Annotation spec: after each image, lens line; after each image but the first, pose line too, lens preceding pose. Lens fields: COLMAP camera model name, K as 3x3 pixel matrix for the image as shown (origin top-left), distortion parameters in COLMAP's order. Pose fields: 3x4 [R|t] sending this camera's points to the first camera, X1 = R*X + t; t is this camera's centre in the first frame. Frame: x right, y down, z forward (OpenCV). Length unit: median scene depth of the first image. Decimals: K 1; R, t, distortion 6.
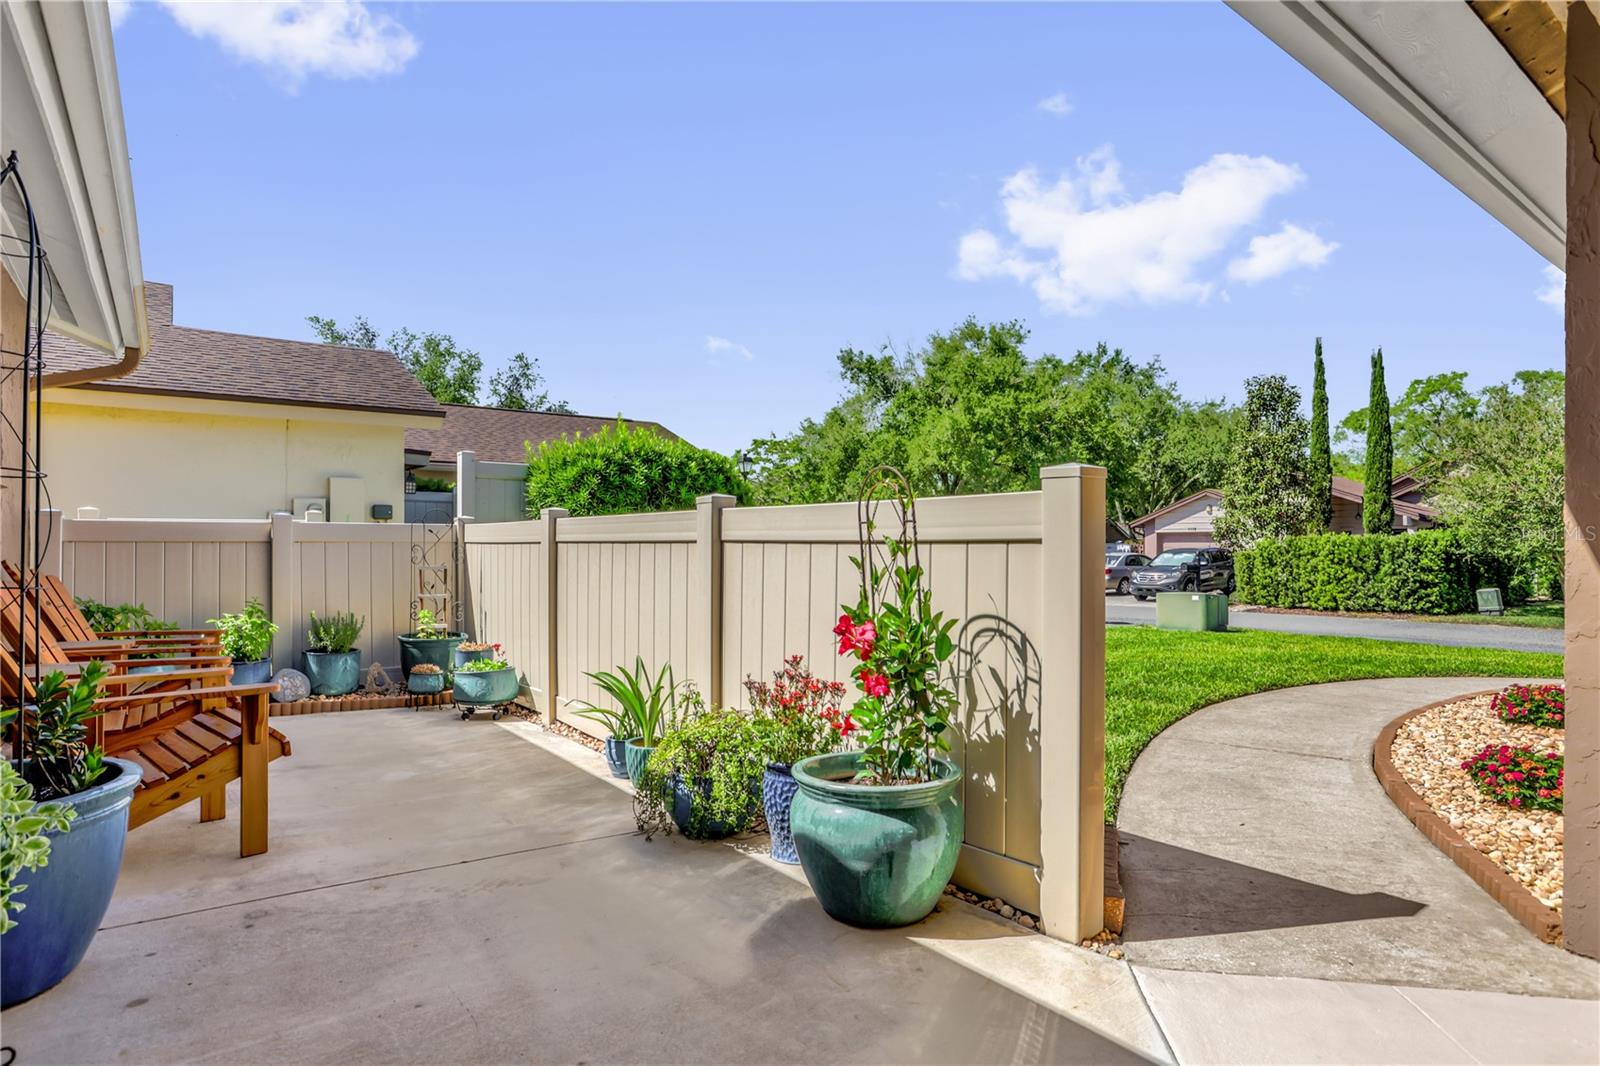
lens RADIAL K [[824.0, 0, 800.0], [0, 824.0, 533.0], [0, 0, 1]] dist [-0.003775, -0.000553]
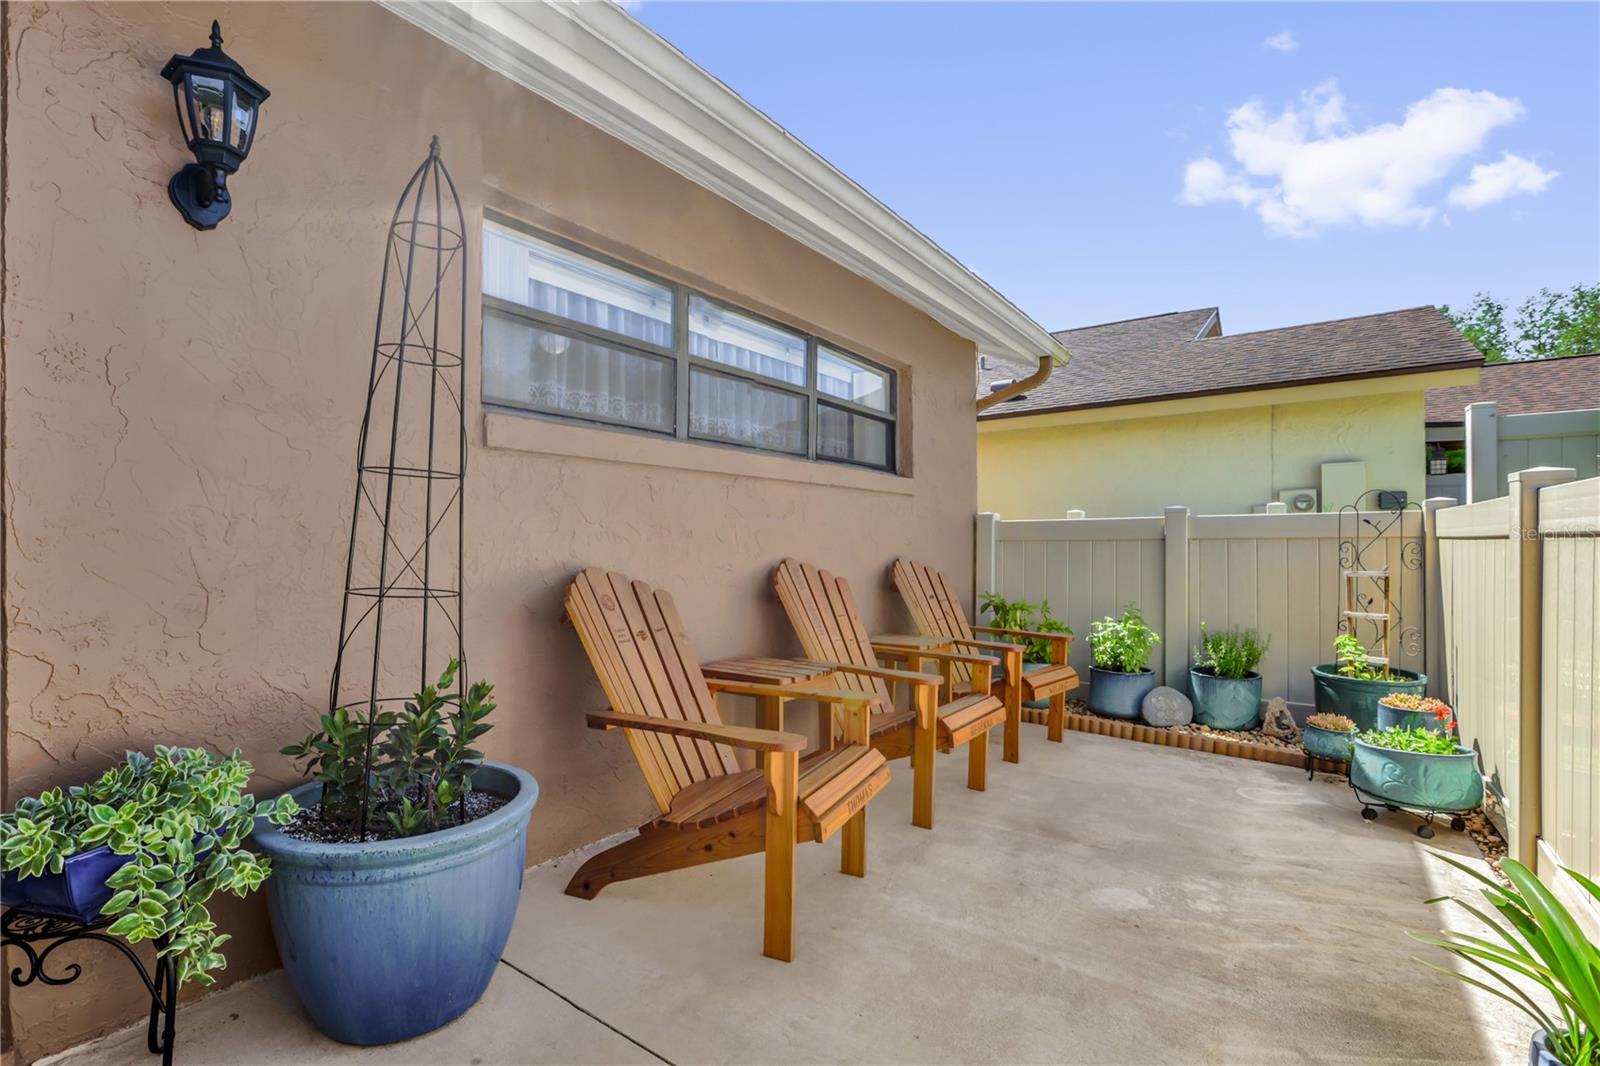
lens RADIAL K [[734.9, 0, 800.8], [0, 734.9, 537.3], [0, 0, 1]] dist [-0.051215, 0.017935]
pose [[0.296406, -0.008992, -0.955020, -0.010527], [0.019078, 0.999812, -0.003493, 0.004006], [0.954872, -0.017185, 0.296522, 0.400420]]
